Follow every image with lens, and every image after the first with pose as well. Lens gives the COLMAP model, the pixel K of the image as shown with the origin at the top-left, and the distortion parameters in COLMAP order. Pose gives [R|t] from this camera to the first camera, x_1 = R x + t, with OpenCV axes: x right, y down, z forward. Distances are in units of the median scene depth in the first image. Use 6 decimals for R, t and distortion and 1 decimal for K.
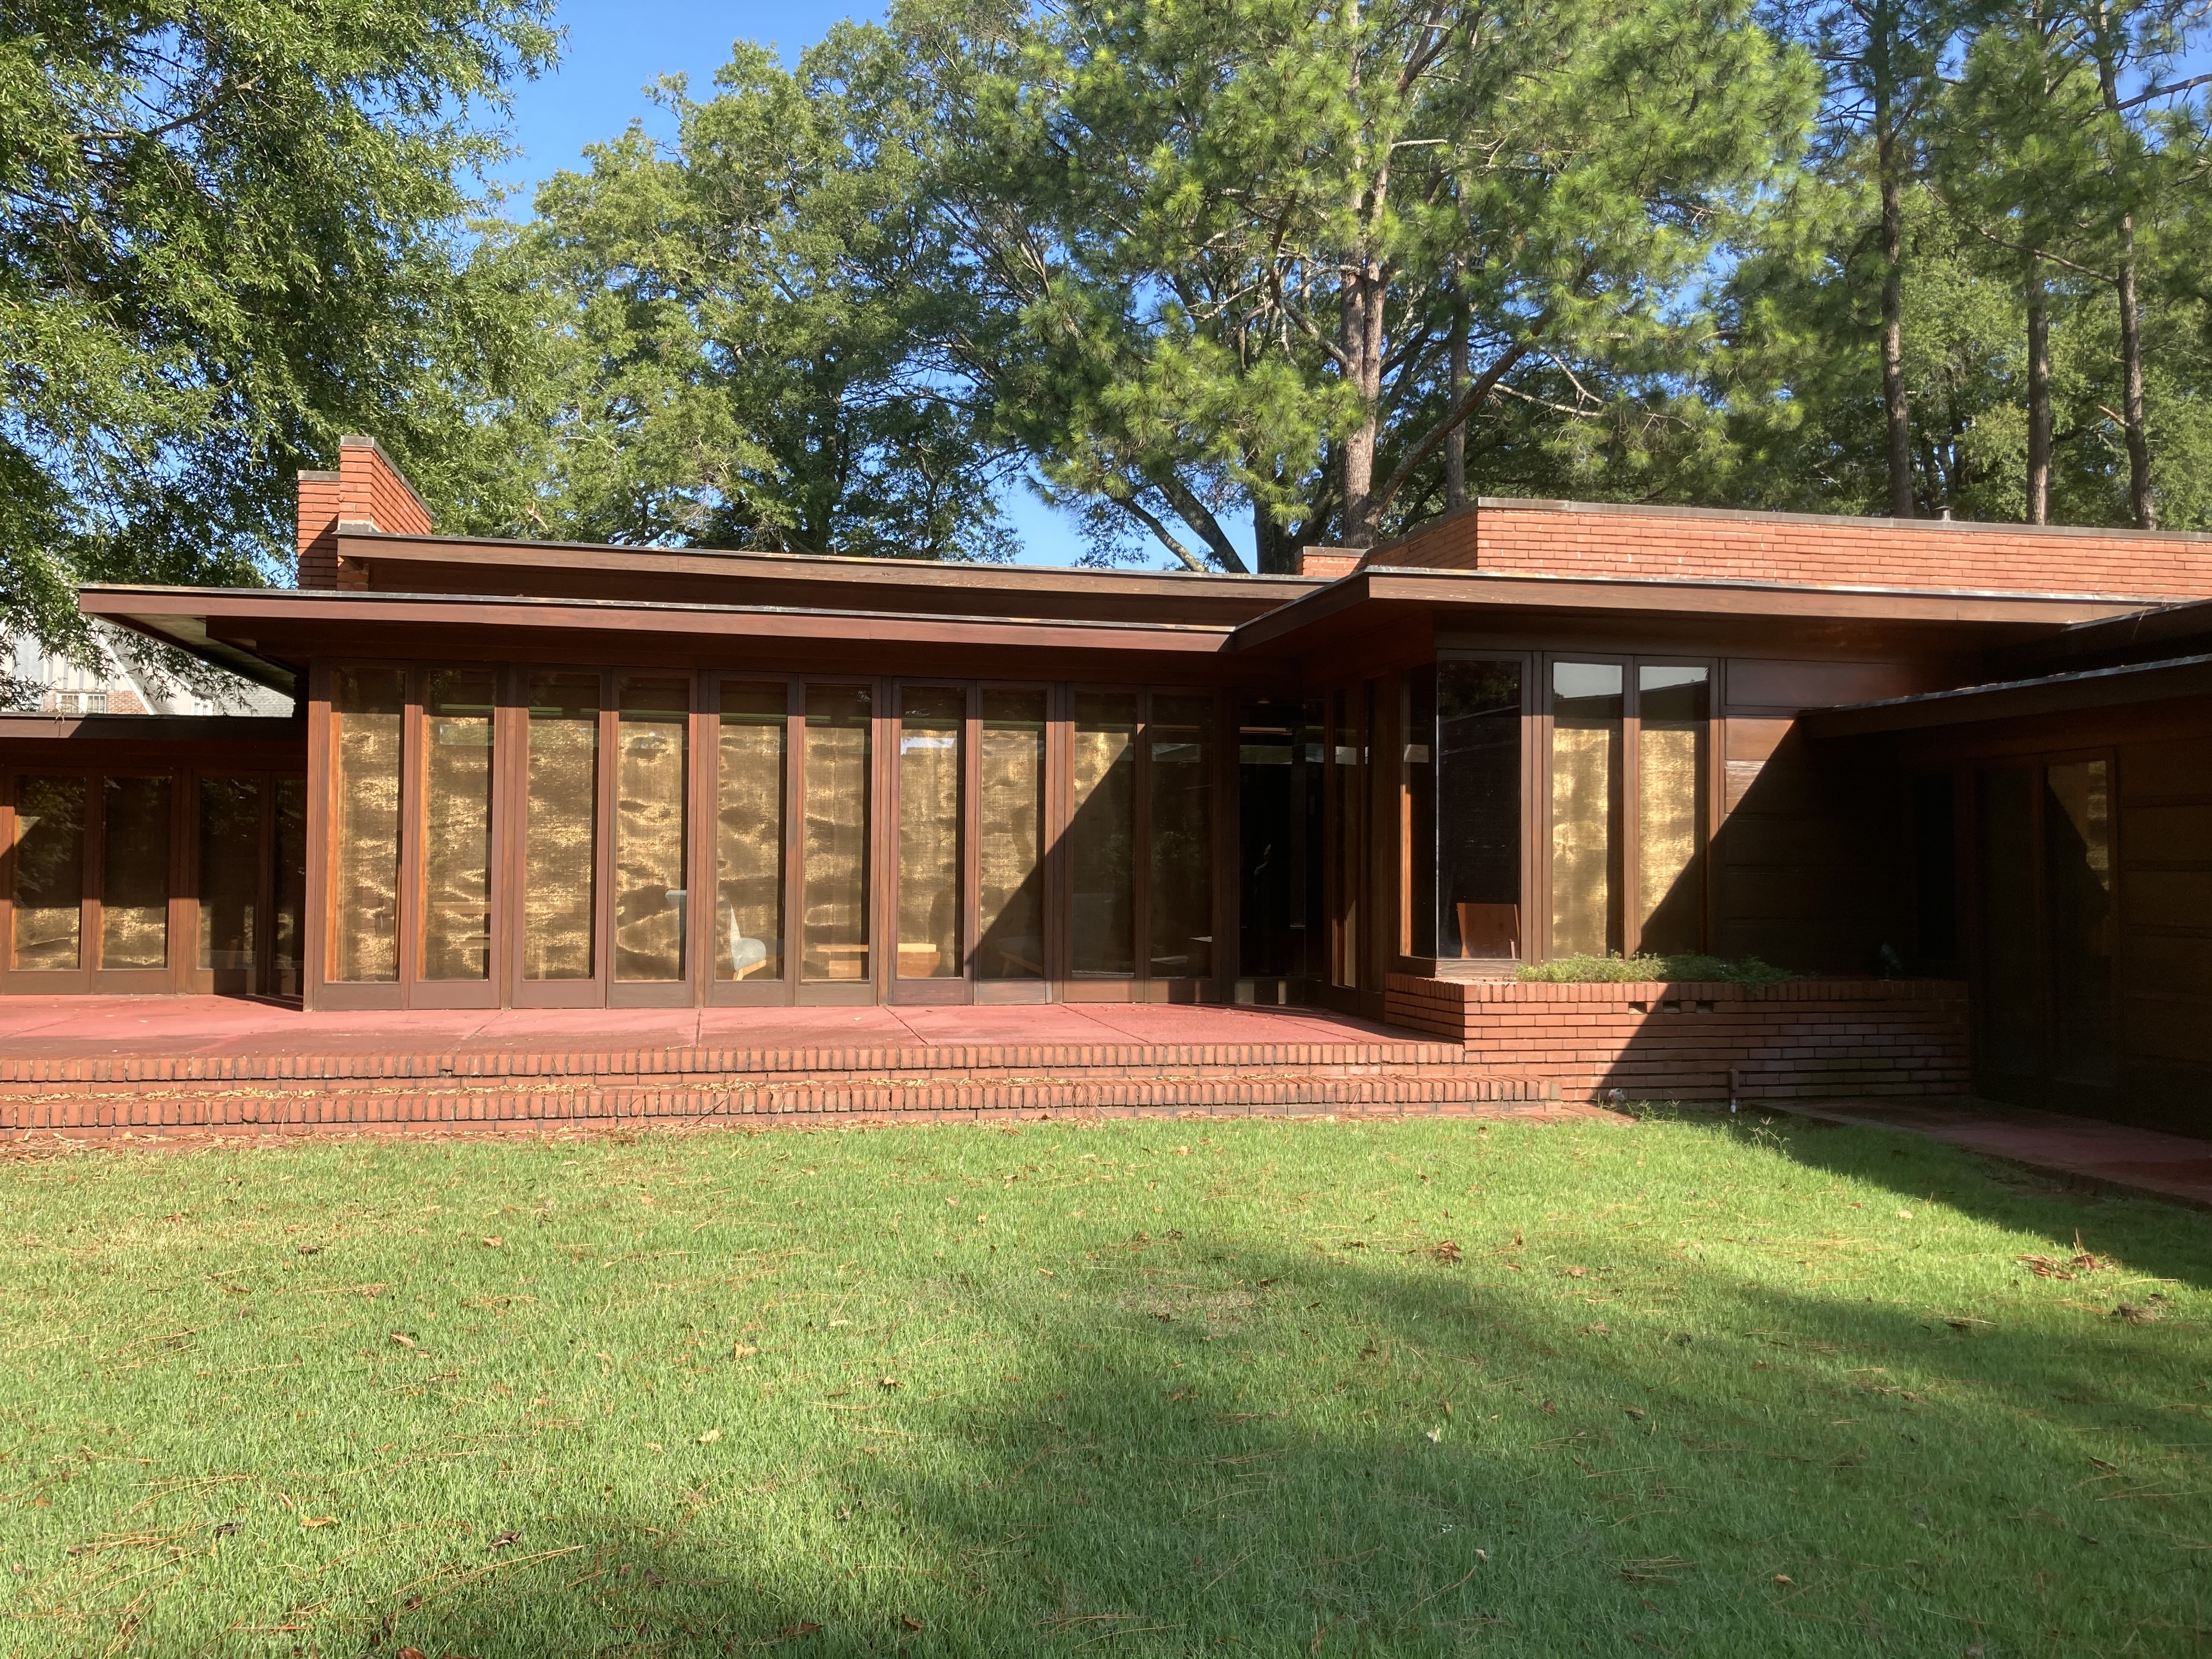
lens RADIAL K [[1799.0, 0, 1075.5], [0, 1799.0, 806.5], [0, 0, 1]] dist [0.092937, -0.368760]
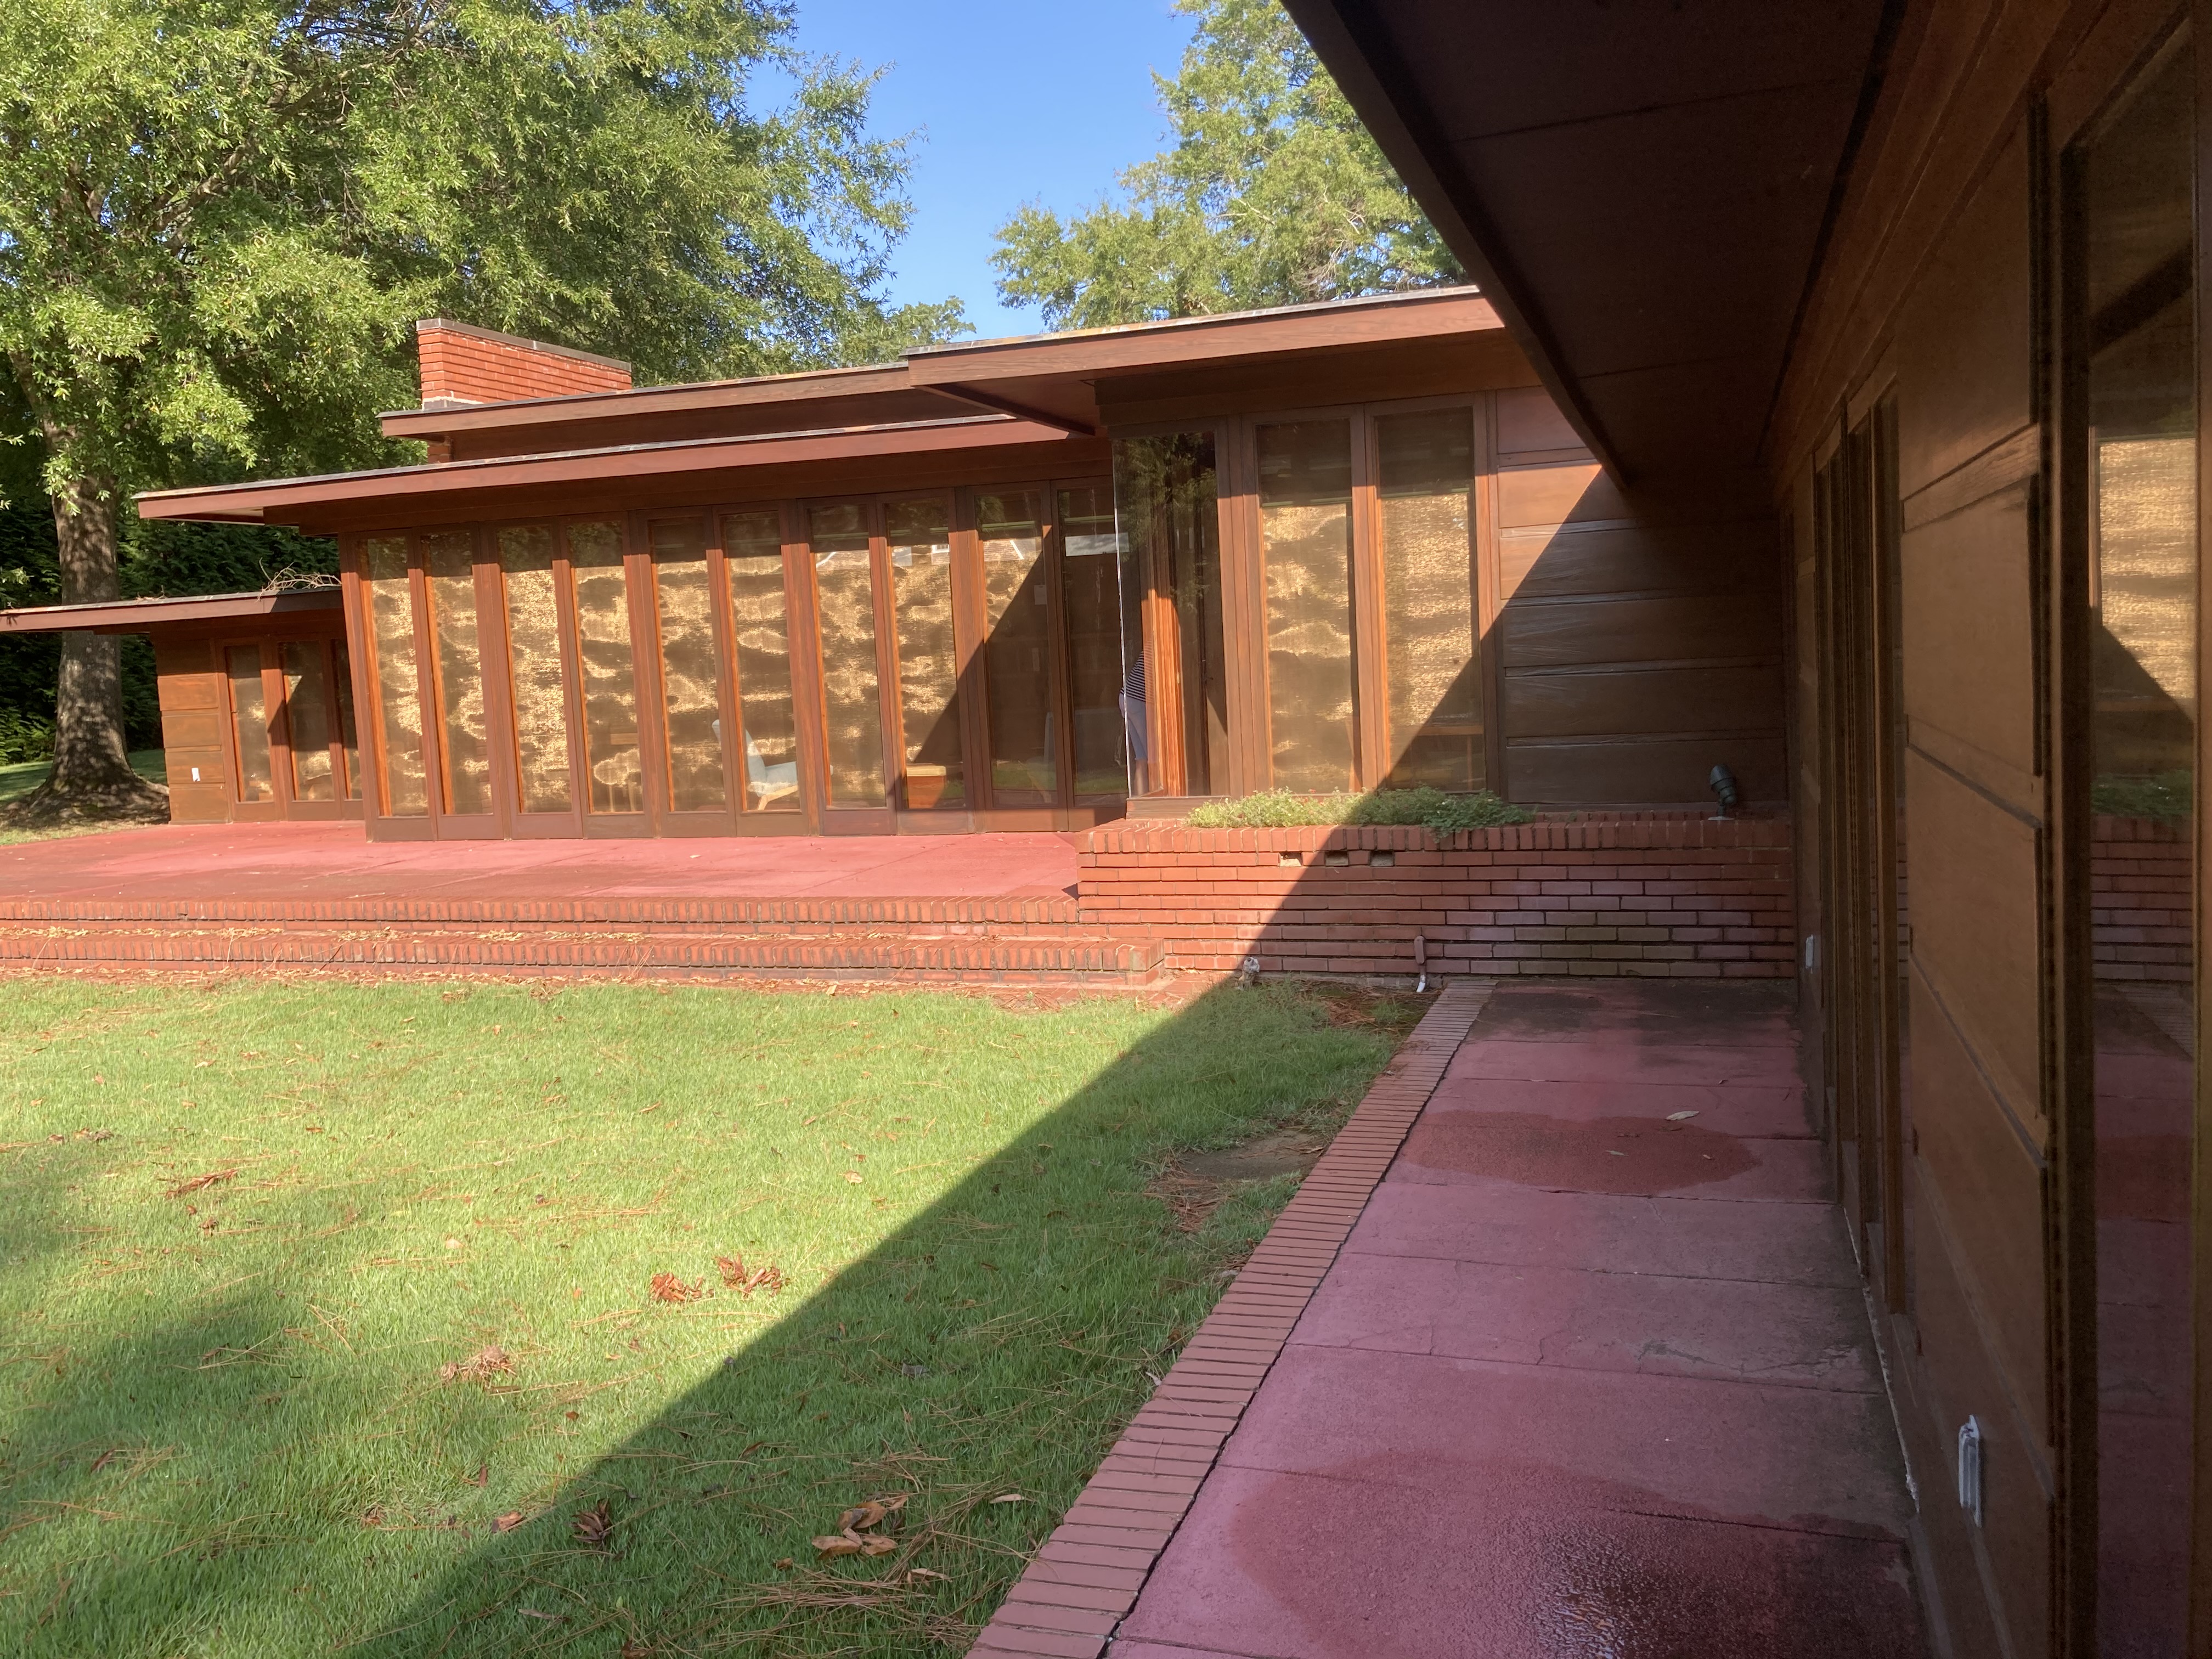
lens RADIAL K [[1804.6, 0, 1091.6], [0, 1804.6, 814.8], [0, 0, 1]] dist [0.011911, -0.000789]
pose [[0.868163, -0.004684, -0.496257, 0.616258], [0.072716, 0.990364, 0.117863, -0.008620], [0.490923, -0.138410, 0.860138, 0.264066]]
